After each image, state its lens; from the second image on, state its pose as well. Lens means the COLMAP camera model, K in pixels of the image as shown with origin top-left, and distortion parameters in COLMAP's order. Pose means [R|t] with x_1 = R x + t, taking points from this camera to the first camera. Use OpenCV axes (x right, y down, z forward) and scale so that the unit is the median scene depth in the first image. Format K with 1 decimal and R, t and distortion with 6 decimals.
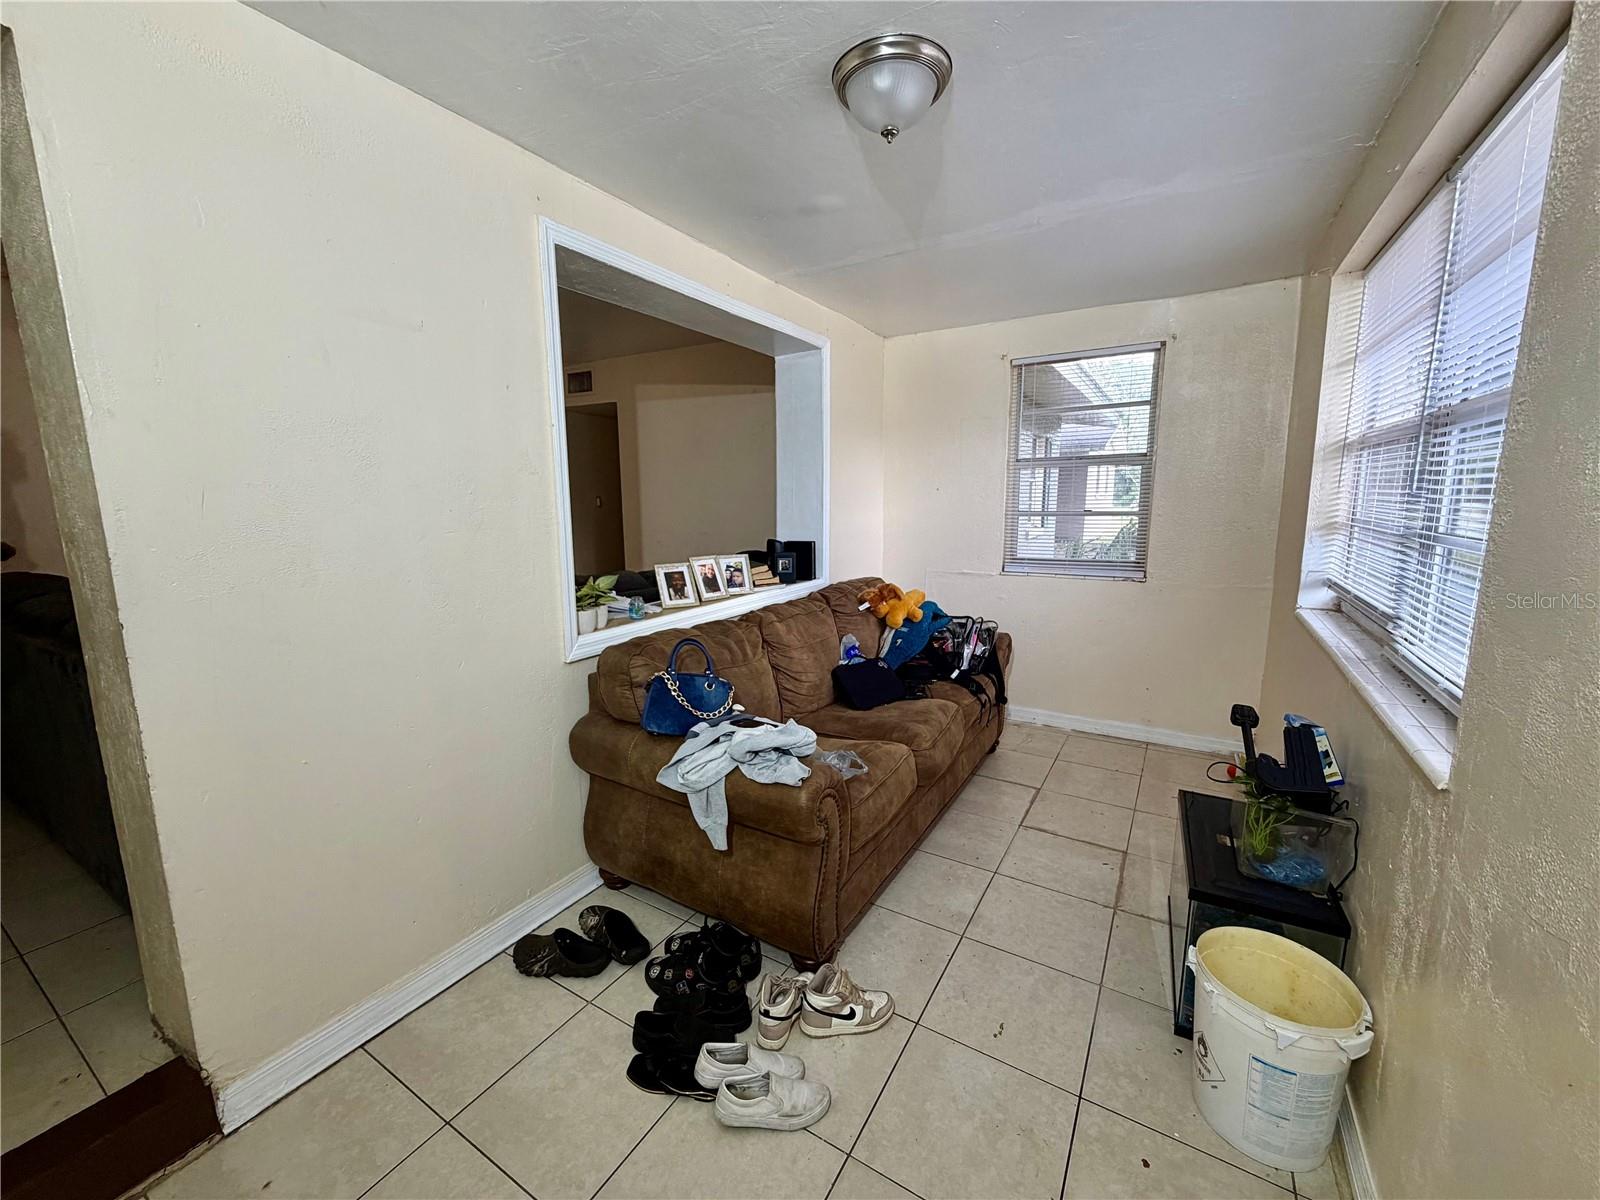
lens RADIAL K [[635.6, 0, 801.3], [0, 635.6, 611.5], [0, 0, 1]] dist [0.002342, 0.000244]
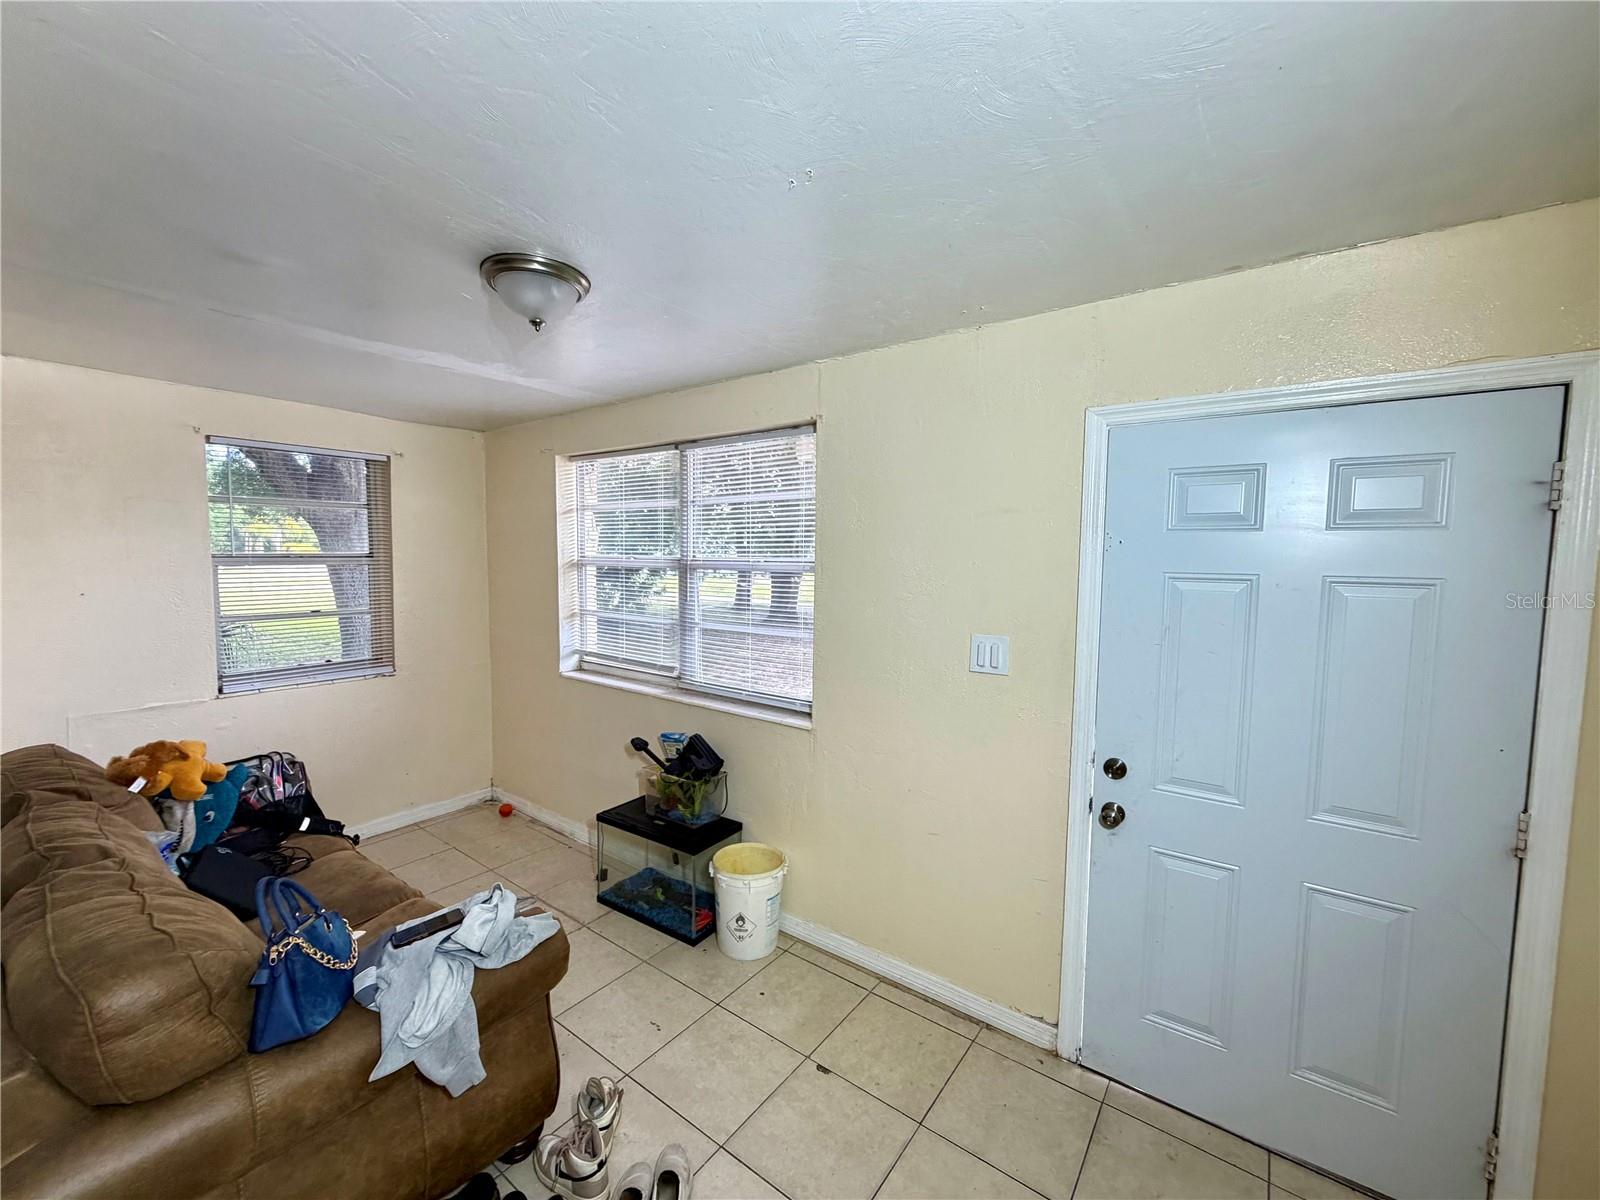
lens RADIAL K [[635.6, 0, 804.0], [0, 635.6, 594.1], [0, 0, 1]] dist [0.002342, 0.000244]
pose [[0.090186, -0.049195, 0.994709, -0.624138], [0.162865, 0.986062, 0.034001, -0.145929], [-0.982518, 0.158937, 0.096941, 0.291211]]
